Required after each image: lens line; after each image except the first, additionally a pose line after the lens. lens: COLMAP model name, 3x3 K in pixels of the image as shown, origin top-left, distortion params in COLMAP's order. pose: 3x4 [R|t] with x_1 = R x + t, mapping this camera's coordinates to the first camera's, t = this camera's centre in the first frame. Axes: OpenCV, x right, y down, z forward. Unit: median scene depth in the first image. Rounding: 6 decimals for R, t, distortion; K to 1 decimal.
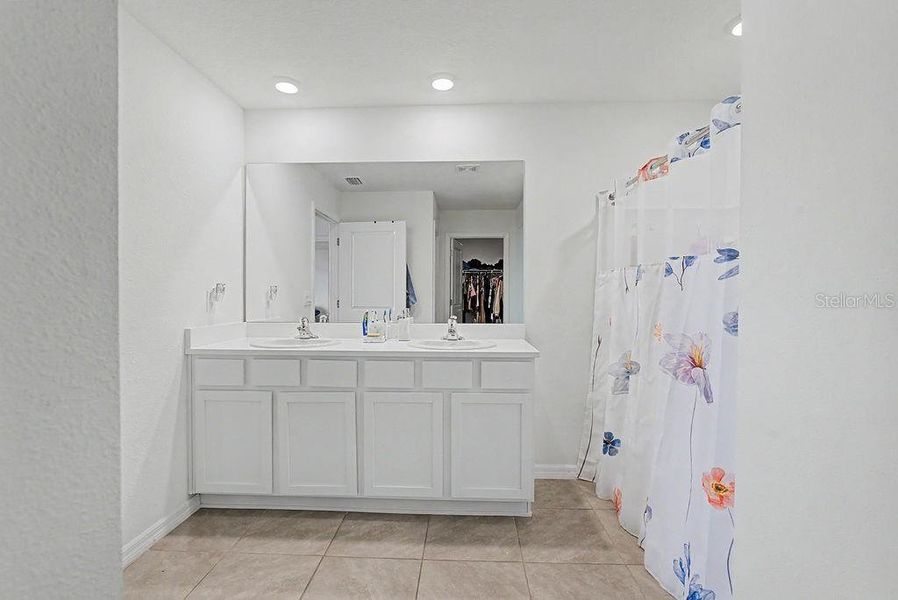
lens RADIAL K [[400.4, 0, 449.0], [0, 400.4, 300.0], [0, 0, 1]] dist [-0.001267, -0.000077]
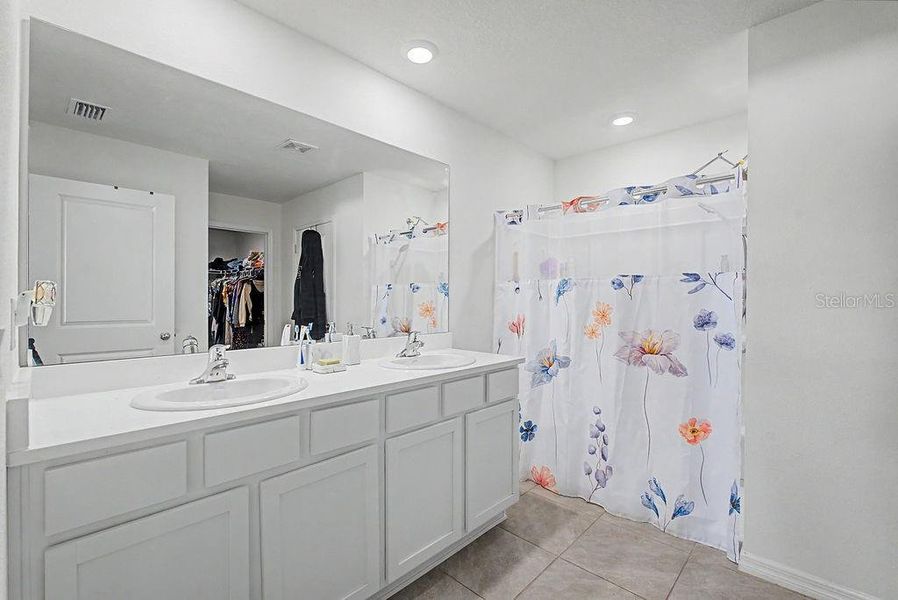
lens RADIAL K [[397.4, 0, 453.0], [0, 397.4, 302.5], [0, 0, 1]] dist [-0.007331, 0.000079]
pose [[0.659127, -0.005285, 0.752013, -0.674338], [0.009814, 0.999951, -0.001574, -0.014586], [-0.751968, 0.008418, 0.659146, 0.445424]]
